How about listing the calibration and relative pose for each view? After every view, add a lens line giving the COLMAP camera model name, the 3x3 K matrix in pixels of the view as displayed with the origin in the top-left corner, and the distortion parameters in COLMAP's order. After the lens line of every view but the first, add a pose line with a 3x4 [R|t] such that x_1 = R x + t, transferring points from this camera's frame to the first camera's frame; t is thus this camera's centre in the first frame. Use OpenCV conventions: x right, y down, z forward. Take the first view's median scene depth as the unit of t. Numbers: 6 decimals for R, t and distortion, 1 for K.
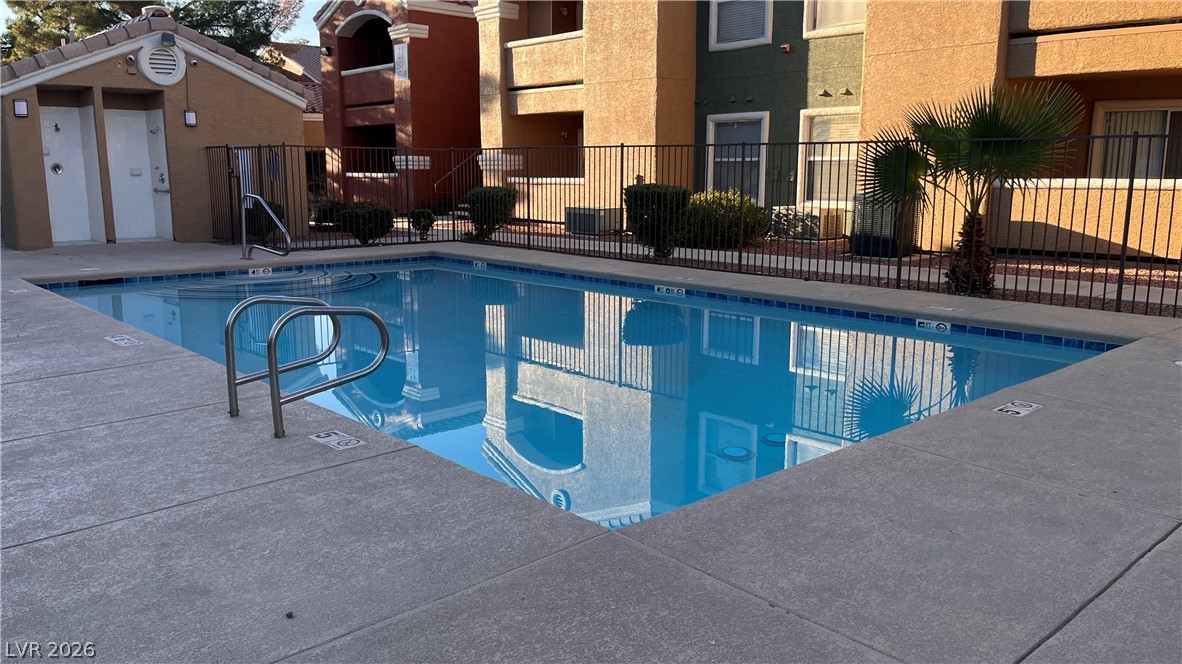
lens RADIAL K [[911.2, 0, 587.8], [0, 911.2, 339.6], [0, 0, 1]] dist [0.072087, -0.080283]
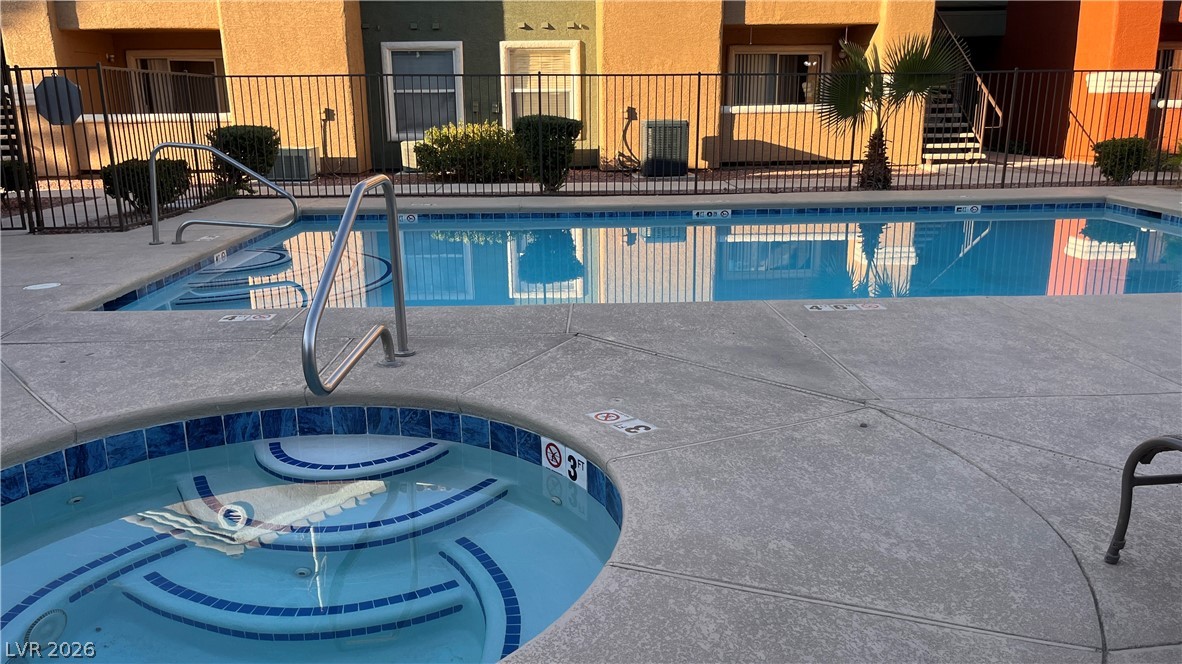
lens RADIAL K [[911.2, 0, 587.8], [0, 911.2, 339.6], [0, 0, 1]] dist [0.072087, -0.080283]
pose [[0.632371, -0.204601, 0.747158, -0.538271], [0.154563, 0.978422, 0.137112, -0.051049], [-0.759090, 0.028778, 0.650350, 0.272356]]
